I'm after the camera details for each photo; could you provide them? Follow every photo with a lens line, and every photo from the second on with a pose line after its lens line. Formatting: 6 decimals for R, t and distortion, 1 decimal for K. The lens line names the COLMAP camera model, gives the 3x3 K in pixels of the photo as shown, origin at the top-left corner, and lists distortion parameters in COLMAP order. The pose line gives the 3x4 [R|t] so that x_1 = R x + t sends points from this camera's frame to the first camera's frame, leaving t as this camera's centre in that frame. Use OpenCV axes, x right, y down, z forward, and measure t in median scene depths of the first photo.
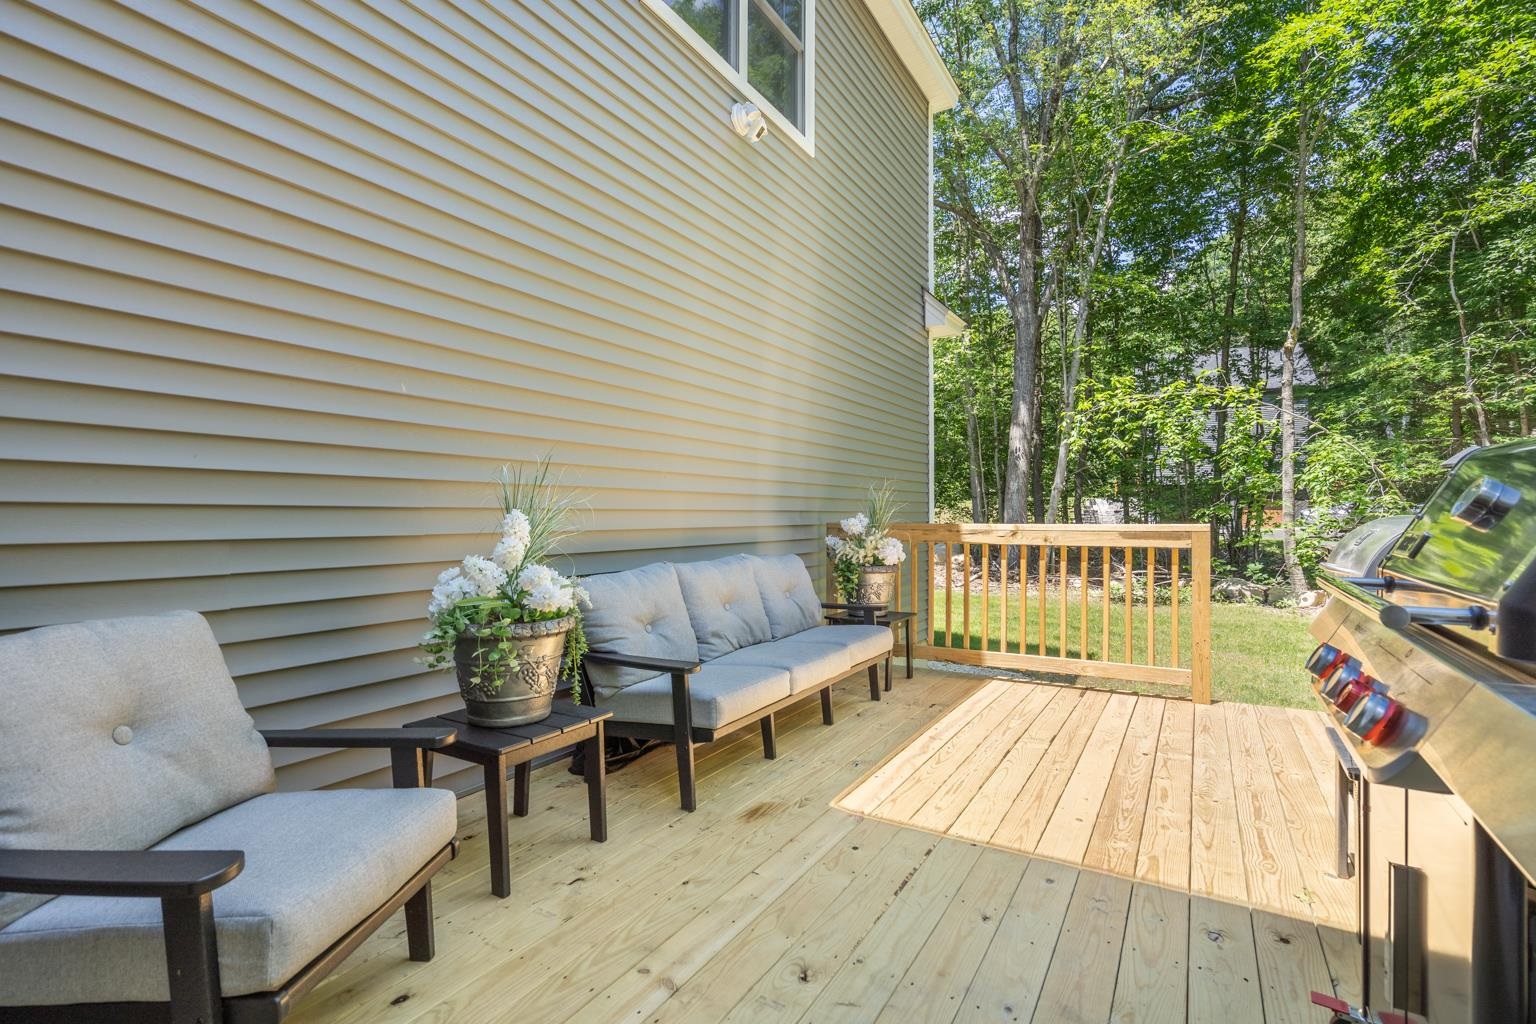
lens RADIAL K [[699.8, 0, 770.0], [0, 699.8, 516.8], [0, 0, 1]] dist [-0.004385, -0.000152]
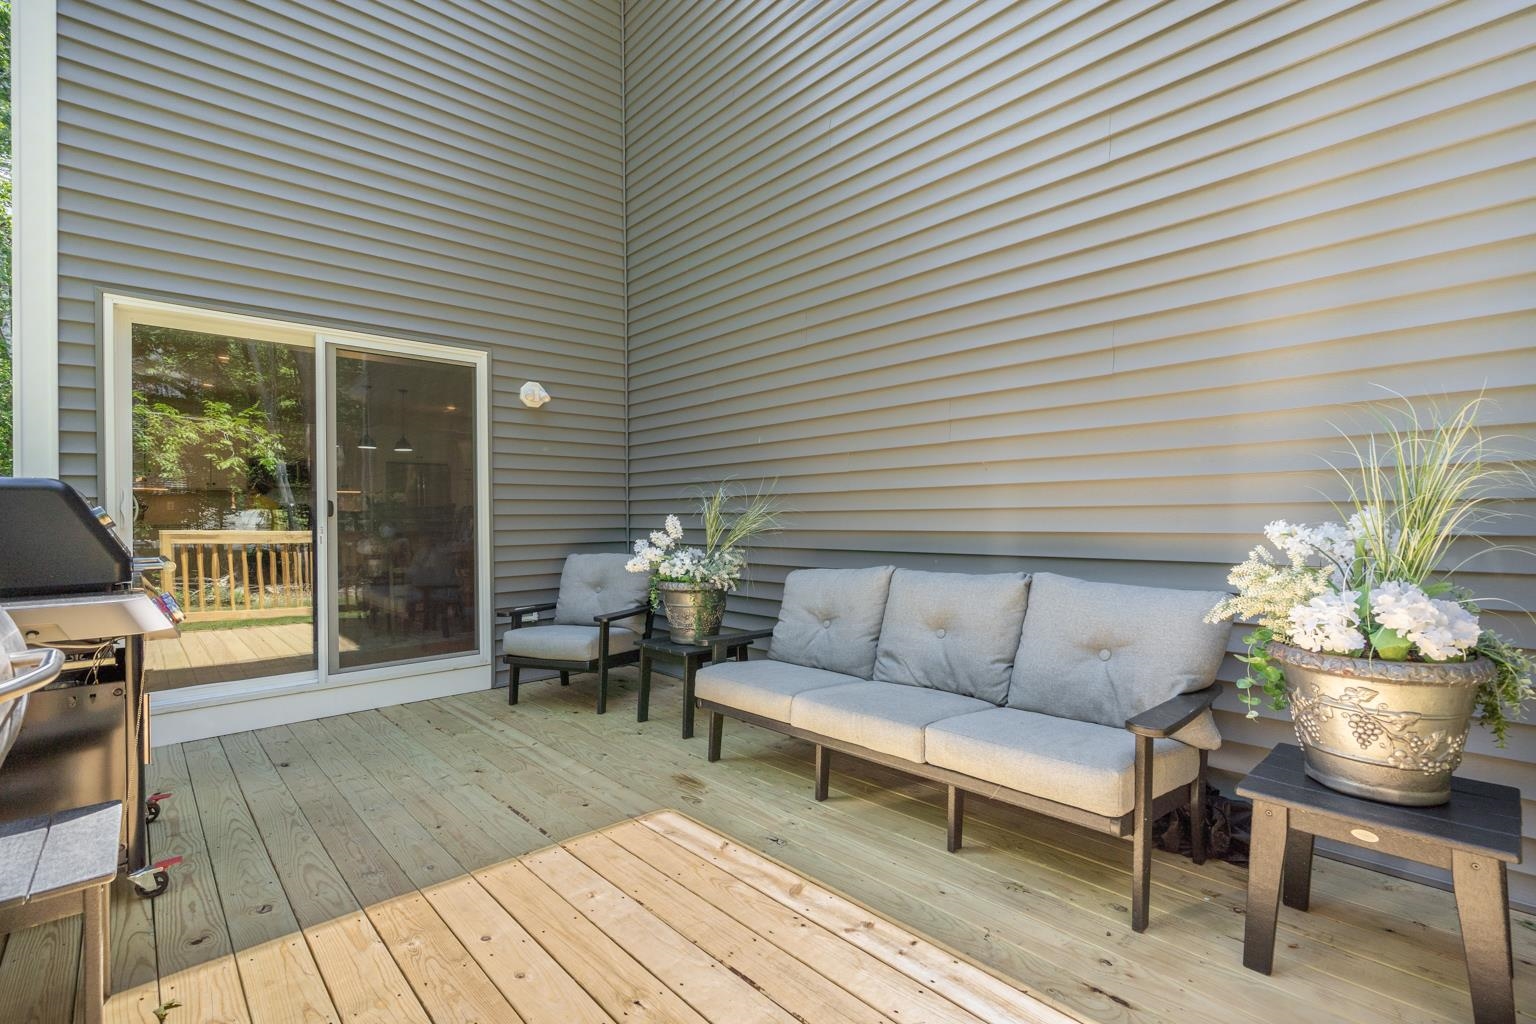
lens RADIAL K [[699.8, 0, 770.1], [0, 699.8, 518.3], [0, 0, 1]] dist [-0.004385, -0.000152]
pose [[-0.274788, 0.004757, -0.961493, 1.017036], [0.008822, 0.999958, 0.002426, 0.000259], [0.961464, -0.007815, -0.274818, 1.431704]]
